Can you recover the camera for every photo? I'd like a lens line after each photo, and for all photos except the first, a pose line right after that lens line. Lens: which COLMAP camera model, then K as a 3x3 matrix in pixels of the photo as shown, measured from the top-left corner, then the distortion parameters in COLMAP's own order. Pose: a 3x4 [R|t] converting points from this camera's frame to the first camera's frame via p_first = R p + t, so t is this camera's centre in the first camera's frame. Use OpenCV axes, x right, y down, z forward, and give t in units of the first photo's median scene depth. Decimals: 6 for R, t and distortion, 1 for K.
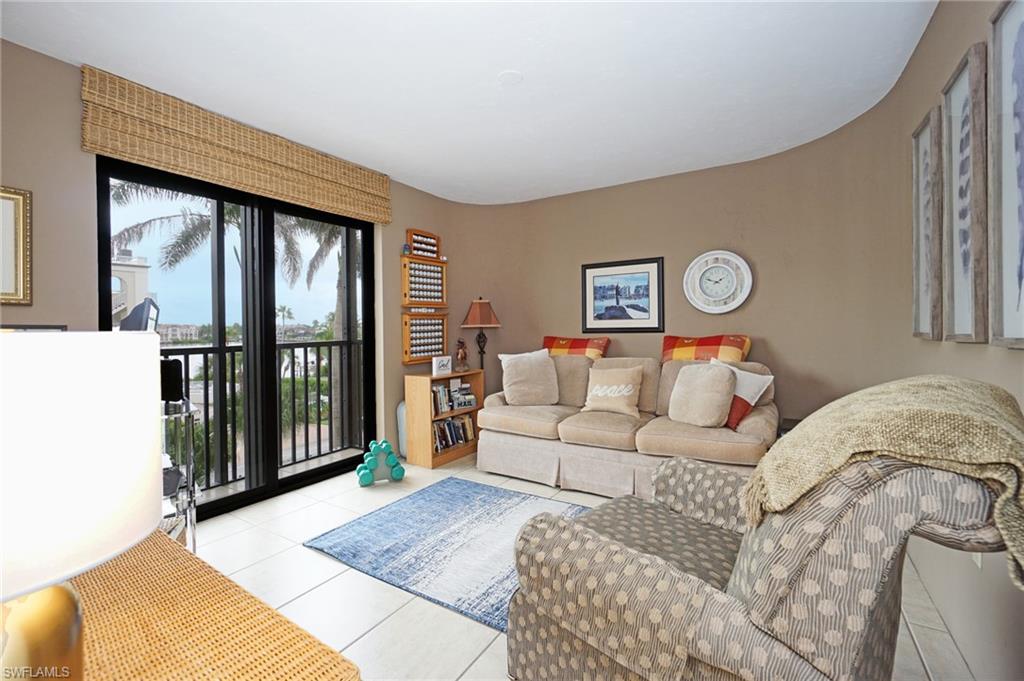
lens RADIAL K [[443.7, 0, 516.5], [0, 443.7, 337.9], [0, 0, 1]] dist [-0.000147, 0.000473]
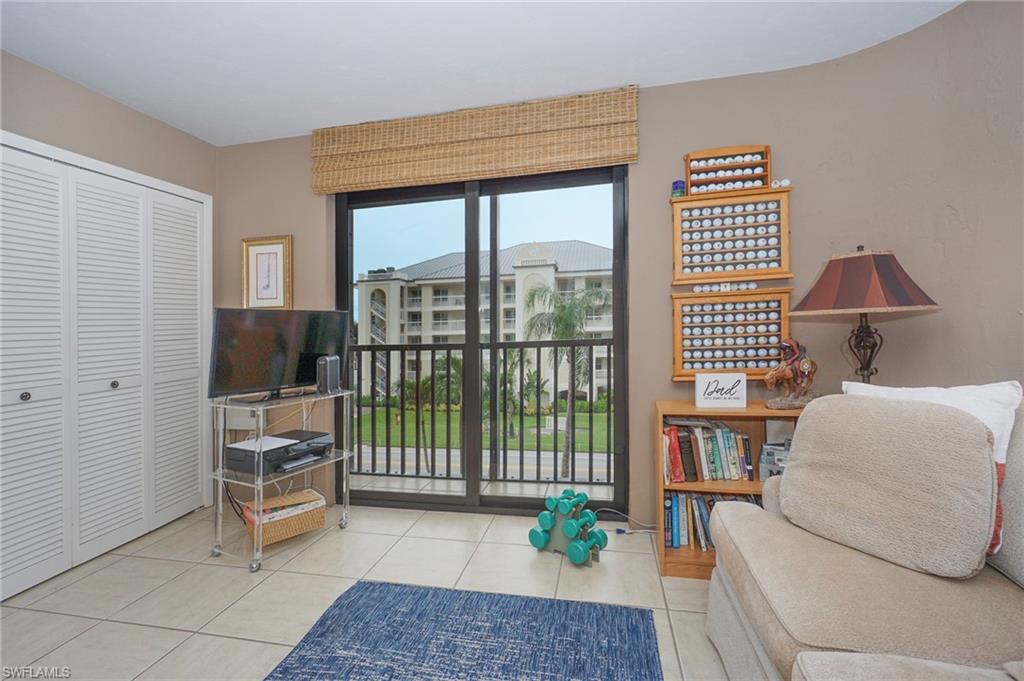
lens RADIAL K [[443.7, 0, 510.9], [0, 443.7, 321.8], [0, 0, 1]] dist [-0.000147, 0.000473]
pose [[0.327986, -0.000063, -0.944683, 0.252367], [0.004111, 0.999991, 0.001361, -0.021370], [0.944674, -0.004330, 0.327983, 0.593426]]
